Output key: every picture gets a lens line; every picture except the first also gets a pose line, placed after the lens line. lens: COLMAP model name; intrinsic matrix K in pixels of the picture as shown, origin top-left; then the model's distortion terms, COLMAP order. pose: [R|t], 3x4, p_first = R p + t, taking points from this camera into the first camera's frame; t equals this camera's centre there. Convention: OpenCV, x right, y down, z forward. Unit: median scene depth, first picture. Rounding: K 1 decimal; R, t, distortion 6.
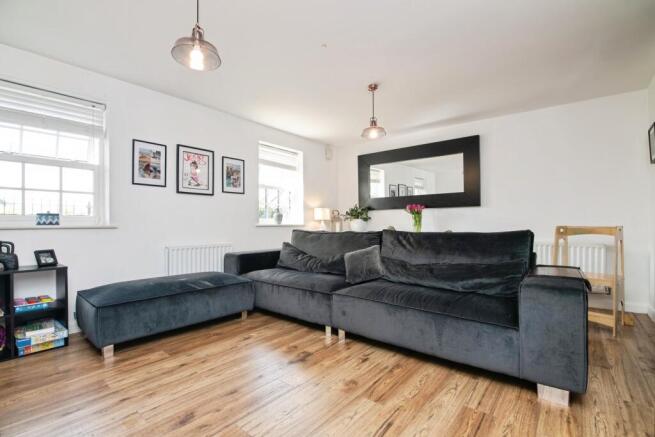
lens RADIAL K [[305.6, 0, 327.5], [0, 305.6, 218.5], [0, 0, 1]] dist [-0.015343, -0.000289]
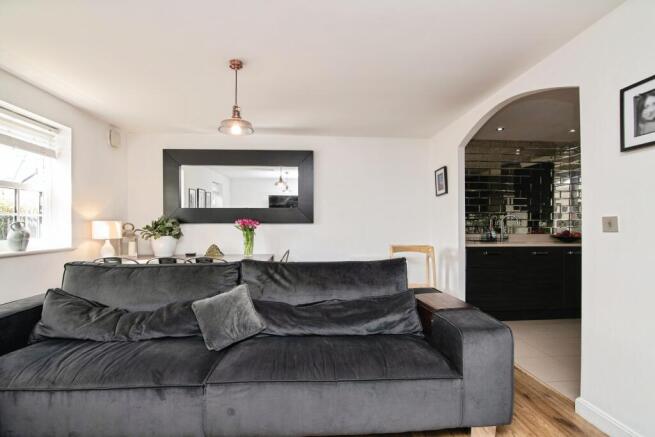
lens RADIAL K [[305.6, 0, 327.5], [0, 305.6, 218.5], [0, 0, 1]] dist [-0.015343, -0.000289]
pose [[0.732789, 0.016500, 0.680256, -0.140251], [-0.014017, 0.999860, -0.009152, -0.049163], [-0.680312, -0.002828, 0.732917, 0.256997]]
